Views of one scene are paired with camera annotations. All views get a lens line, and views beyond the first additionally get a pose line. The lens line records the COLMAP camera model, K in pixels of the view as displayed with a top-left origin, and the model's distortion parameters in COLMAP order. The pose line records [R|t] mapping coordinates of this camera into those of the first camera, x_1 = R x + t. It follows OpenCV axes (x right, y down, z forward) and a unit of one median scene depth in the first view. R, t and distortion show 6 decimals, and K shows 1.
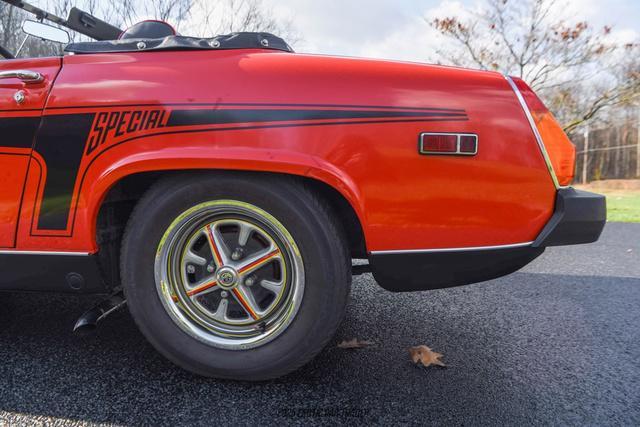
lens RADIAL K [[402.0, 0, 320.0], [0, 402.0, 213.5], [0, 0, 1]] dist [-0.080941, 0.004409]
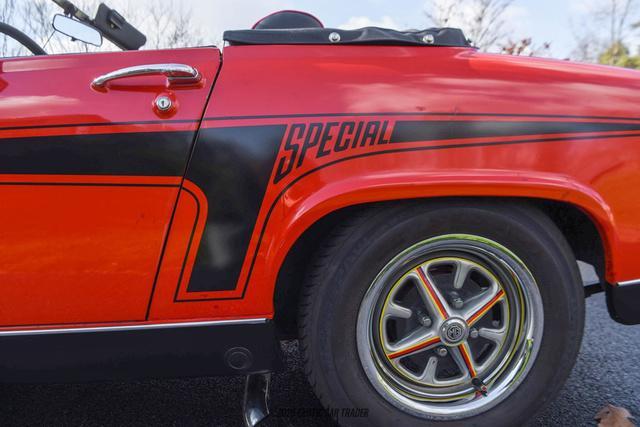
lens RADIAL K [[402.0, 0, 320.0], [0, 402.0, 213.5], [0, 0, 1]] dist [-0.080941, 0.004409]
pose [[0.988417, -0.053386, 0.142062, -0.607858], [0.058902, 0.997653, -0.034907, -0.062708], [-0.139865, 0.042871, 0.989242, 0.254640]]
